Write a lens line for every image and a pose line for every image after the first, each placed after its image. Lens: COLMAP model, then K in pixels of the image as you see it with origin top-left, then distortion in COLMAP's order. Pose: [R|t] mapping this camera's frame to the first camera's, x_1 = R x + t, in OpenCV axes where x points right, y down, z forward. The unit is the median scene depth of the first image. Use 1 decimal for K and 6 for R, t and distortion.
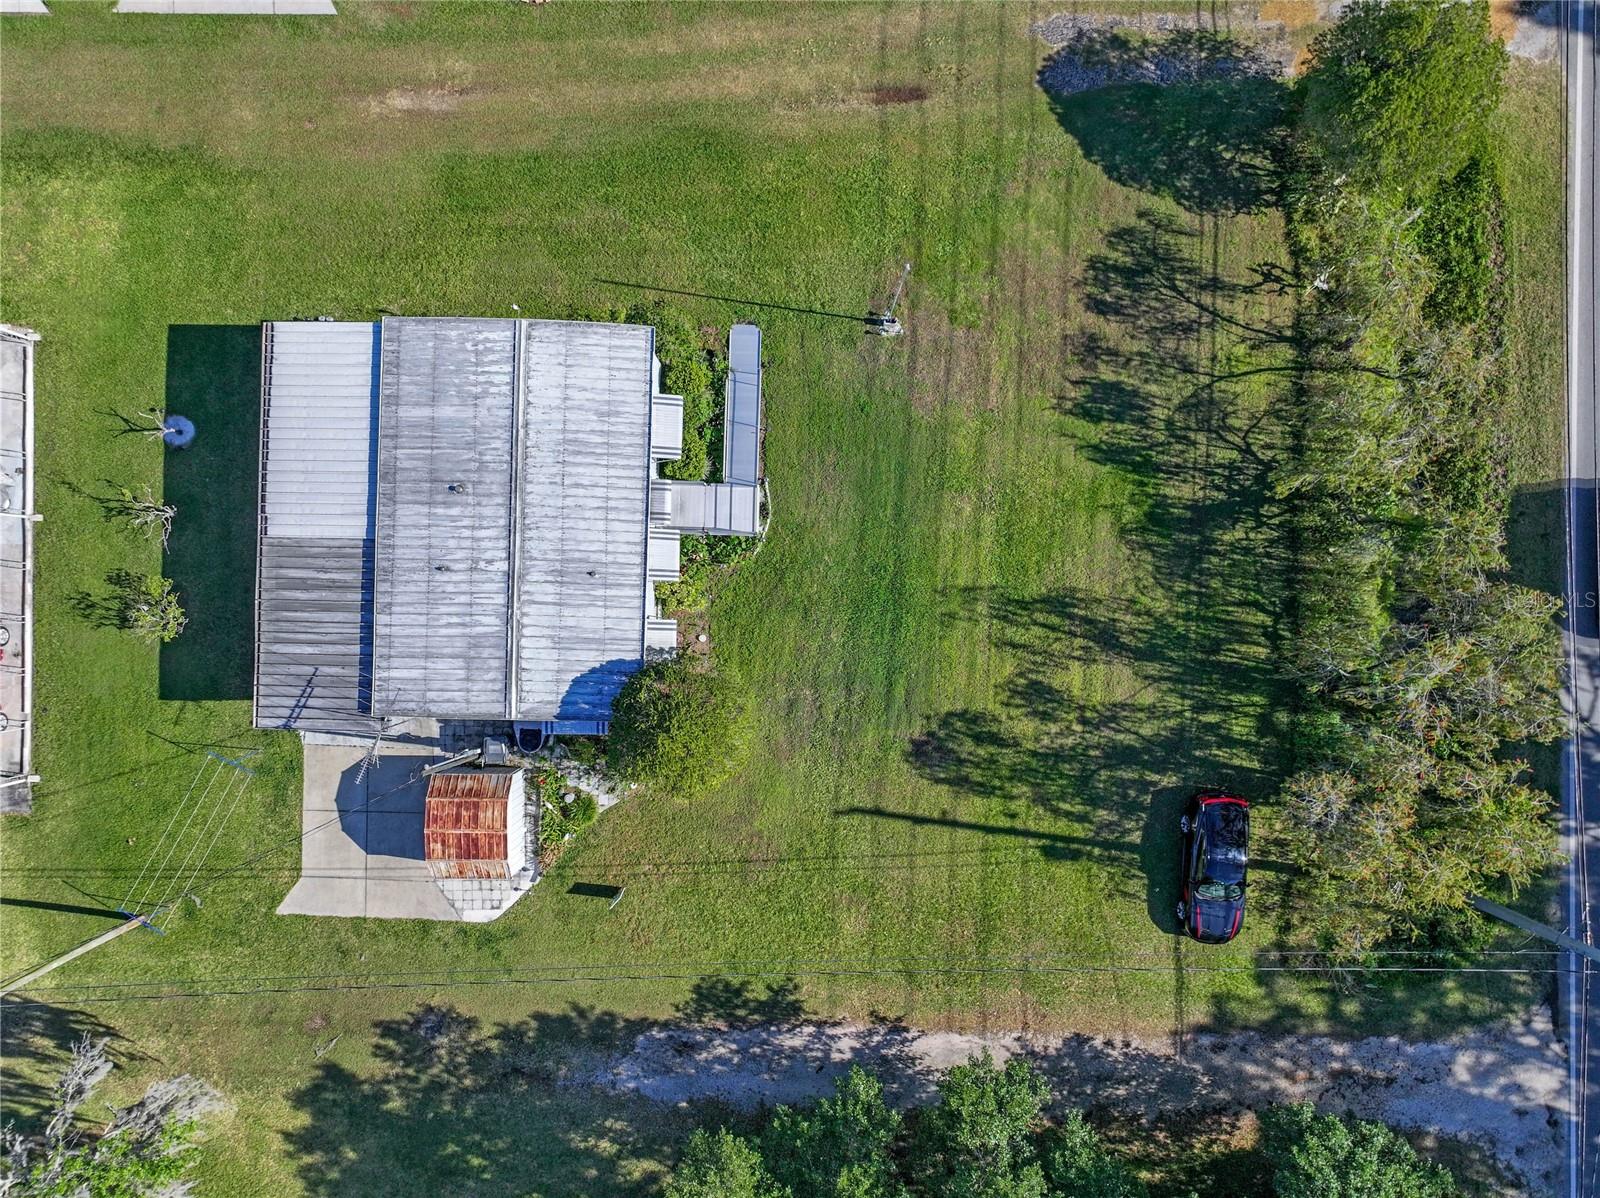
lens RADIAL K [[1133.4, 0, 800.0], [0, 1133.4, 599.0], [0, 0, 1]] dist [-0.003337, 0.023347]
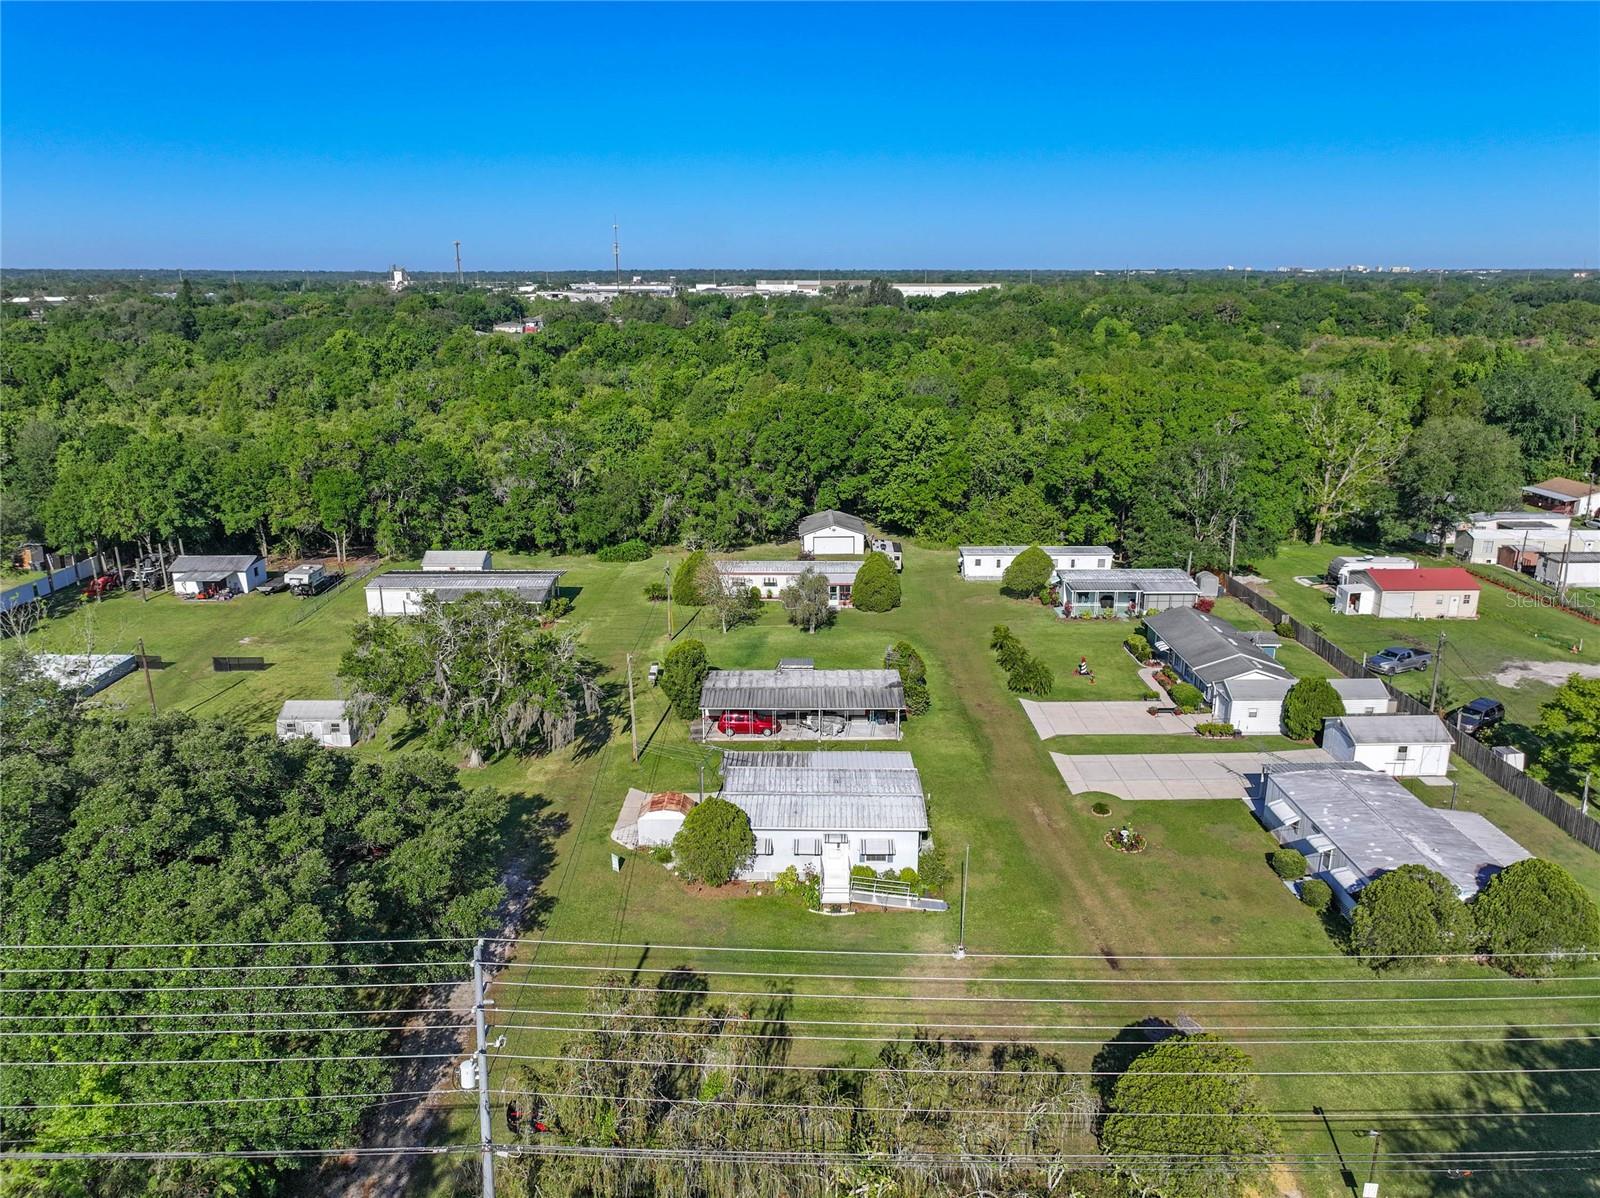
lens RADIAL K [[1151.0, 0, 800.0], [0, 1151.0, 599.0], [0, 0, 1]] dist [-0.005437, -0.002031]
pose [[0.009939, 0.269293, -0.963007, 1.443183], [-0.999939, 0.007392, -0.008253, -0.014327], [0.004896, 0.963030, 0.269350, 0.109264]]
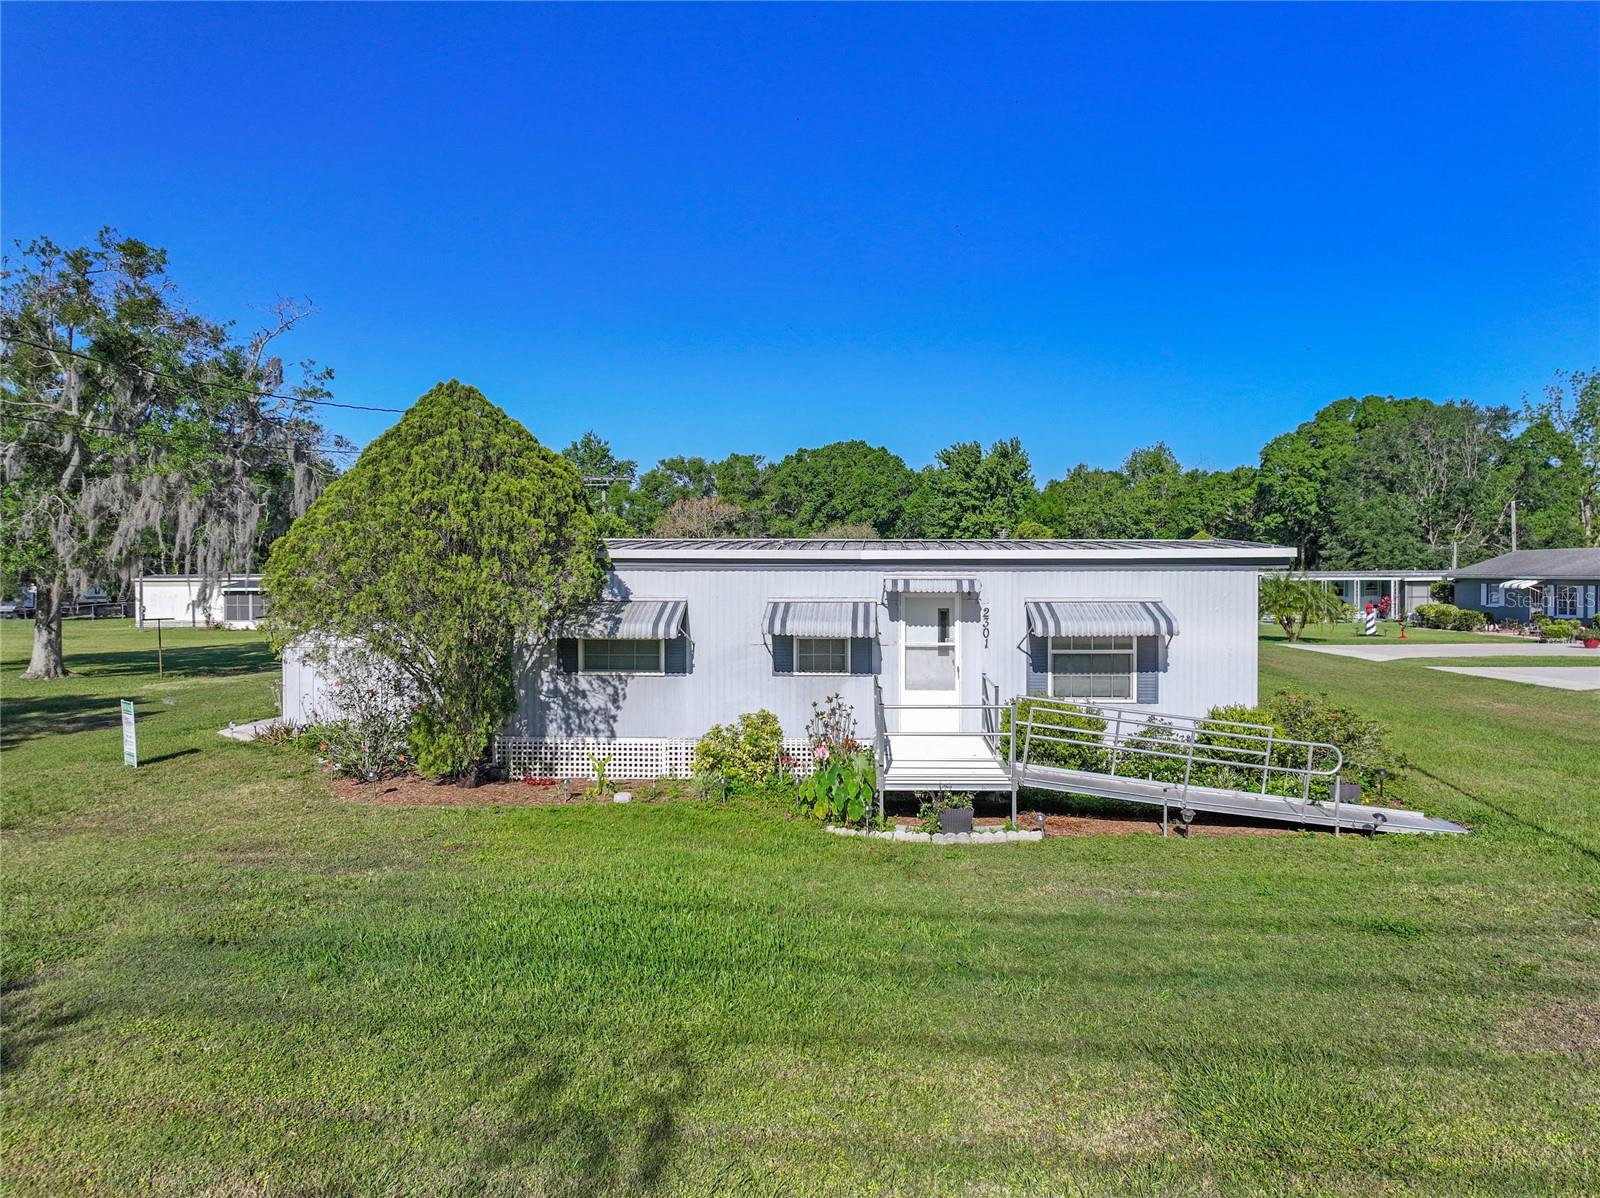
lens RADIAL K [[1111.8, 0, 800.0], [0, 1111.8, 599.0], [0, 0, 1]] dist [-0.014706, -0.002013]
pose [[-0.026448, 0.019605, -0.999458, 0.303965], [-0.999617, 0.007616, 0.026601, -0.040149], [0.008133, 0.999779, 0.019396, 0.915963]]
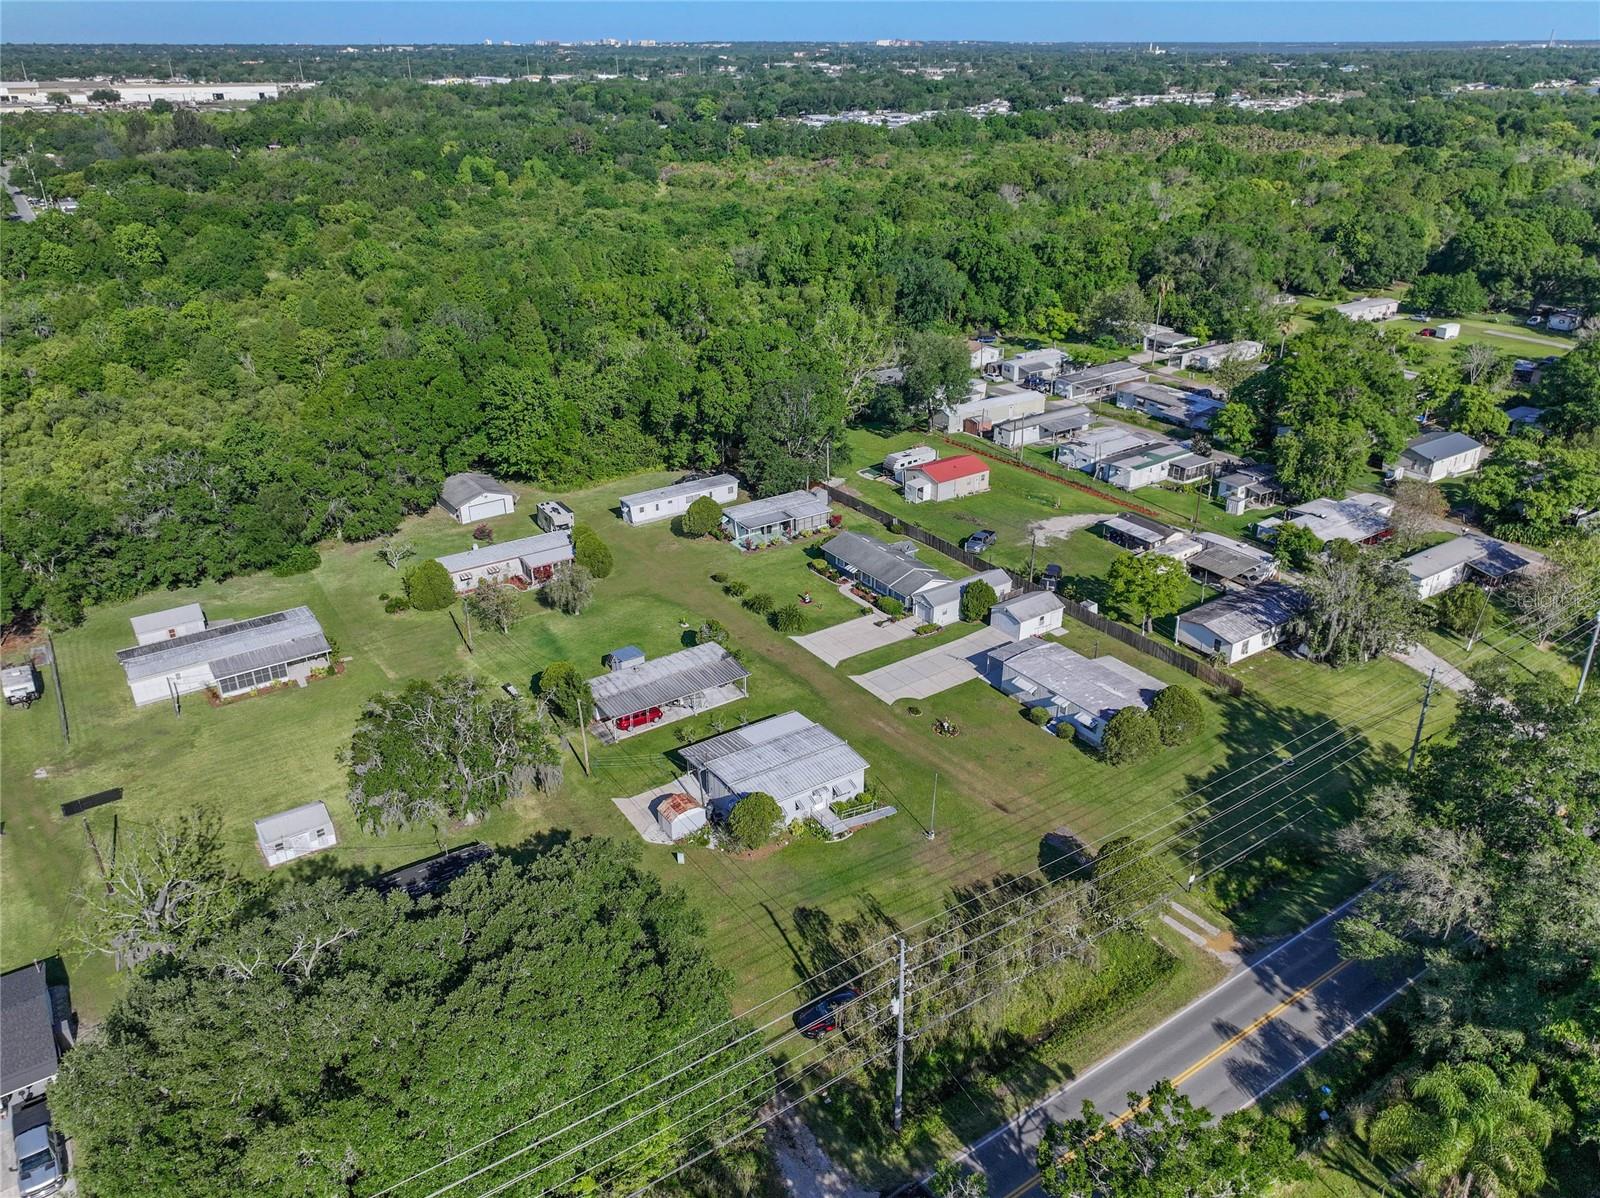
lens RADIAL K [[1151.0, 0, 800.0], [0, 1151.0, 599.0], [0, 0, 1]] dist [-0.005437, -0.002031]
pose [[0.565289, 0.355589, -0.744315, 1.622571], [-0.824832, 0.254651, -0.504782, 1.157206], [0.010046, 0.899283, 0.437253, -0.600327]]
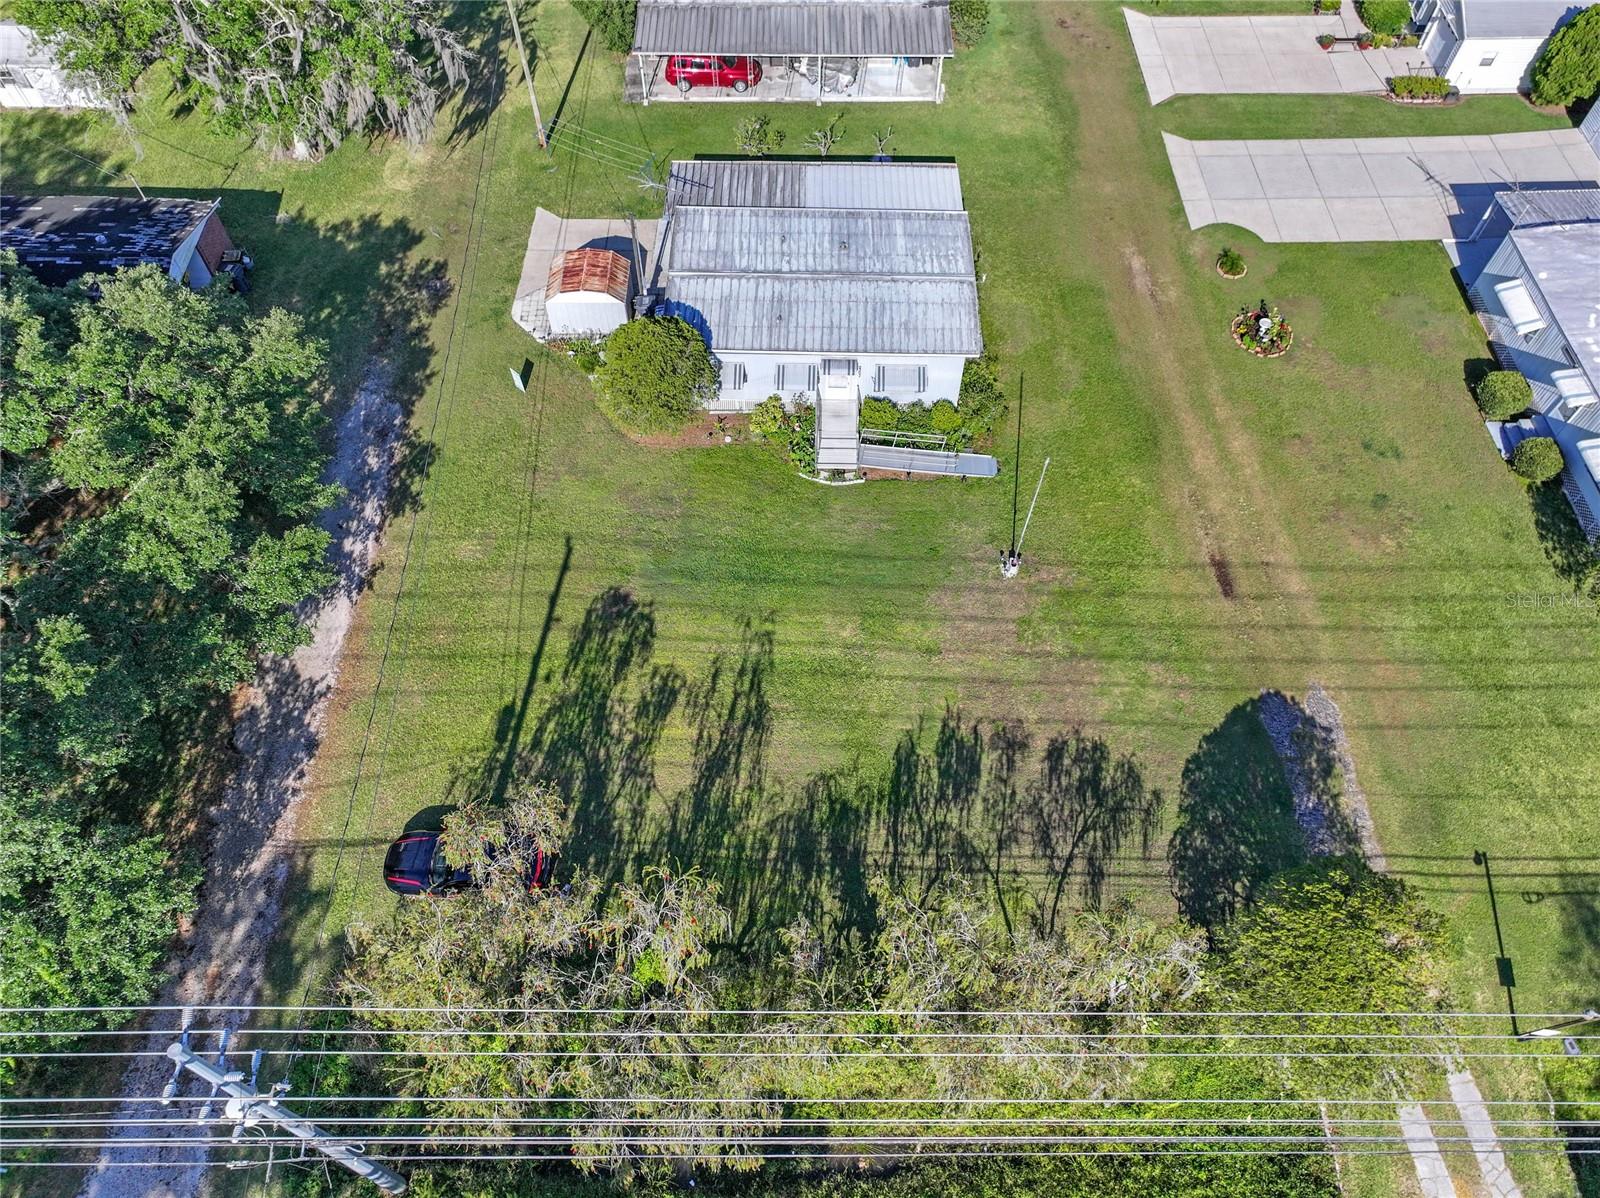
lens RADIAL K [[1133.4, 0, 800.0], [0, 1133.4, 599.0], [0, 0, 1]] dist [-0.003337, 0.023347]
pose [[0.008889, 0.835023, -0.550142, 0.694465], [-0.999959, 0.006494, -0.006302, -0.031128], [-0.001690, 0.550176, 0.835047, 0.104337]]
